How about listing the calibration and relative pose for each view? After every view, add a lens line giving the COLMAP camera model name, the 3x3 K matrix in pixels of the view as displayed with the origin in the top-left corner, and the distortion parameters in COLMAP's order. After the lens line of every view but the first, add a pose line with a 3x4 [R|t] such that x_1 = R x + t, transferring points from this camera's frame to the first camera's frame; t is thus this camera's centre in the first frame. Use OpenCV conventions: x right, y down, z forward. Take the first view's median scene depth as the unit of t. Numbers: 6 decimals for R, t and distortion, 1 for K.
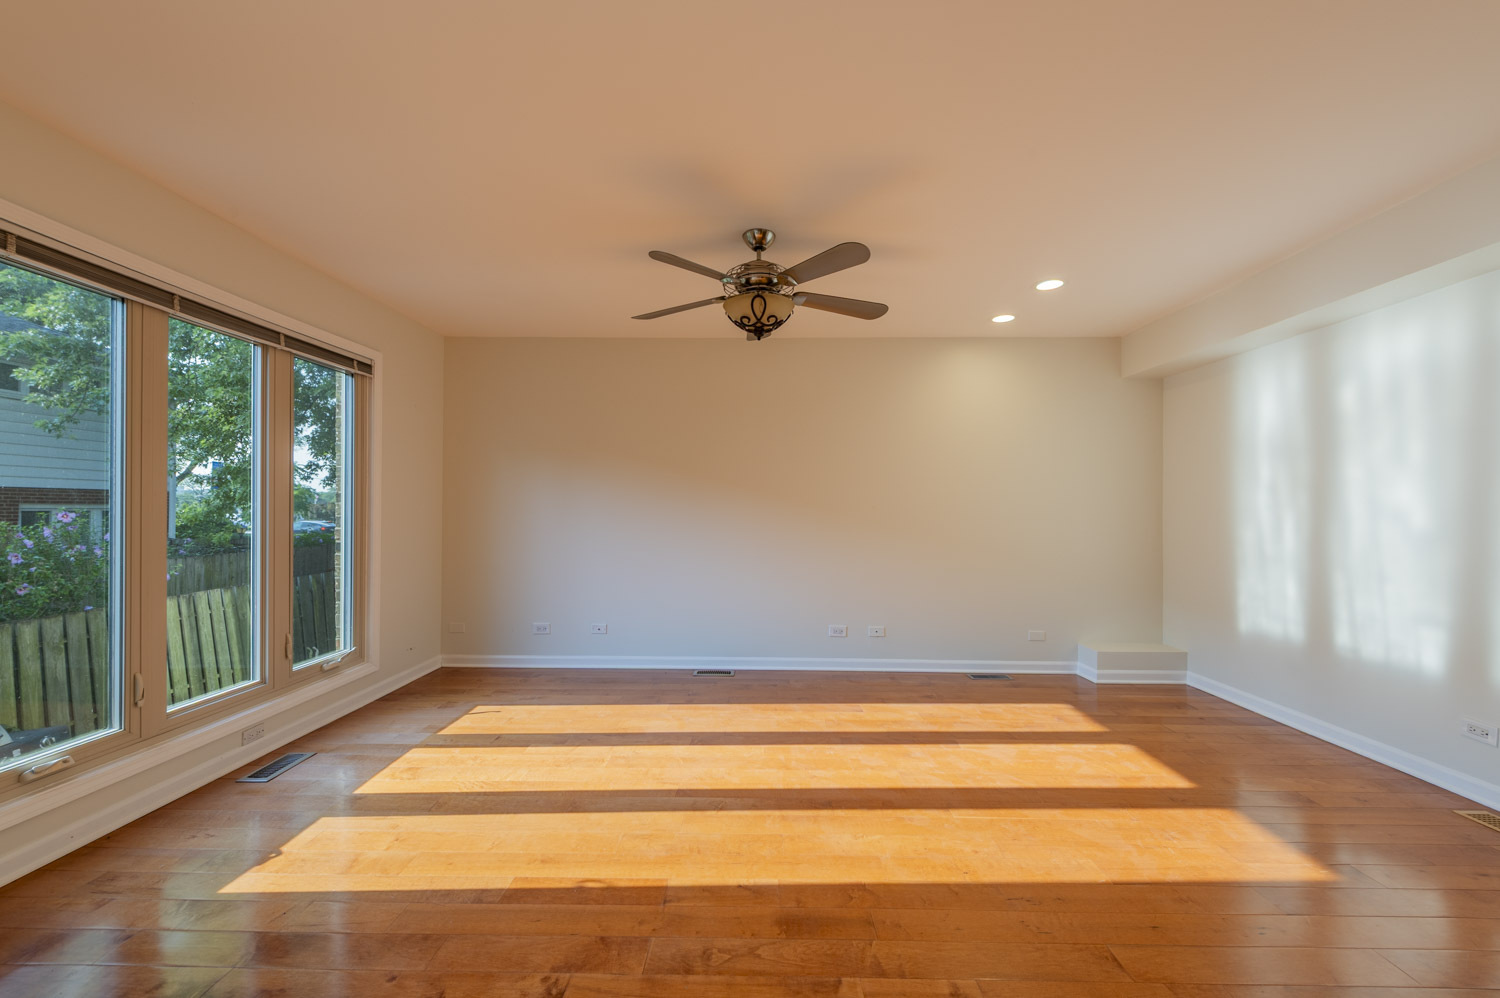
lens RADIAL K [[587.7, 0, 751.3], [0, 587.7, 505.8], [0, 0, 1]] dist [0.012977, -0.000551]
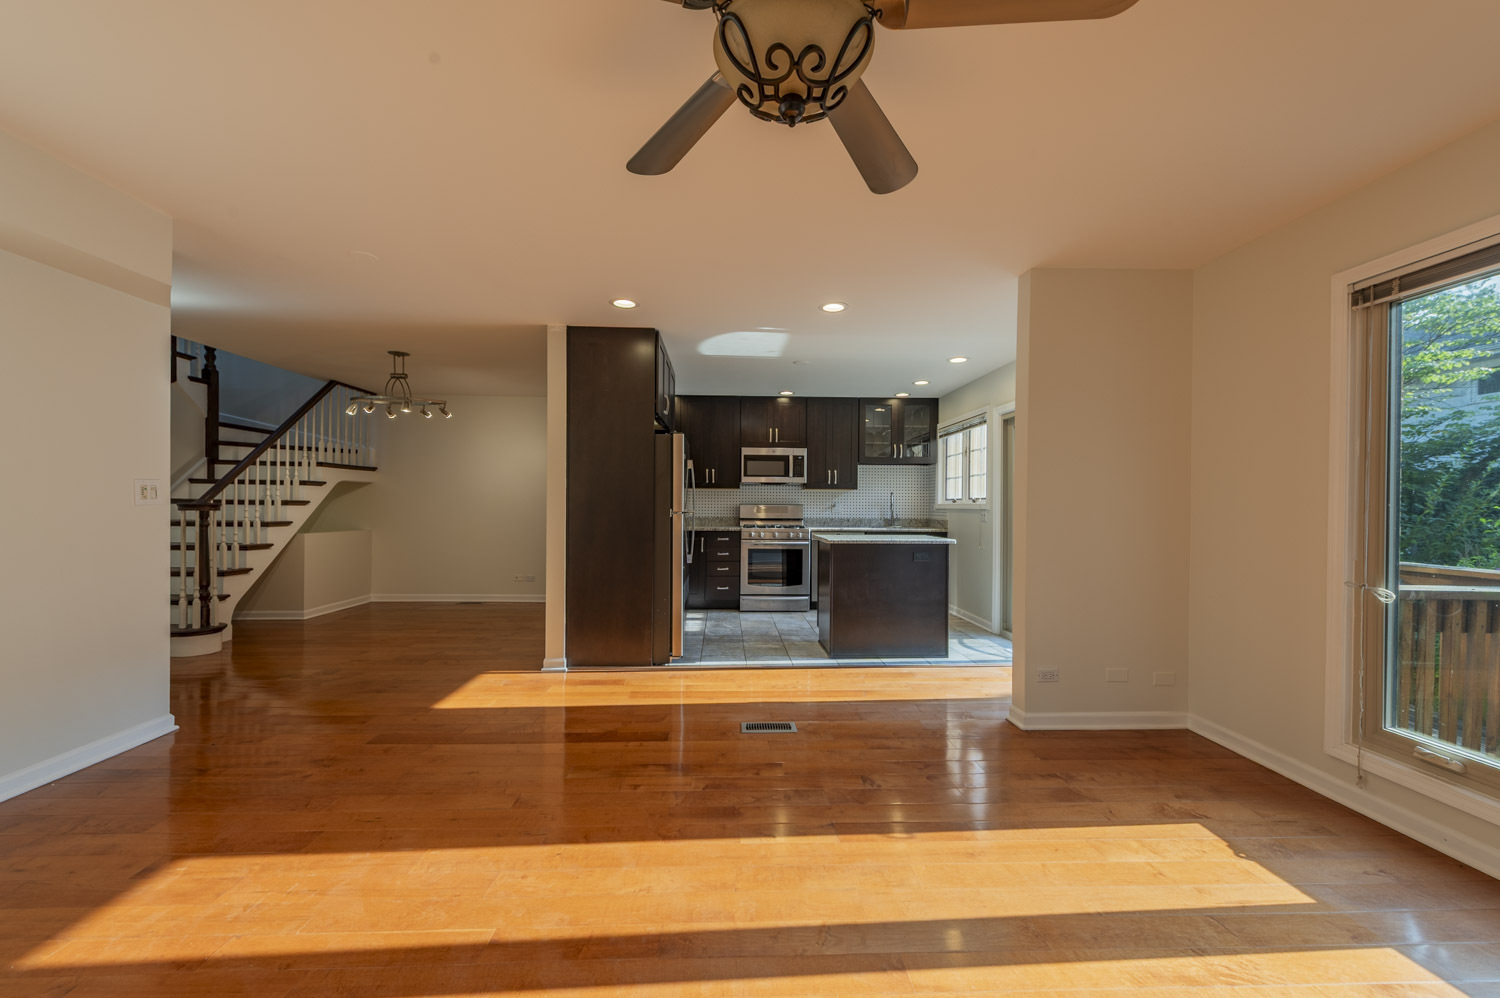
lens RADIAL K [[587.7, 0, 751.4], [0, 587.7, 506.0], [0, 0, 1]] dist [0.012977, -0.000551]
pose [[-0.998178, -0.010370, -0.059434, 0.089542], [-0.010197, 0.999943, -0.003204, 0.010026], [0.059463, -0.002592, -0.998227, 1.943740]]
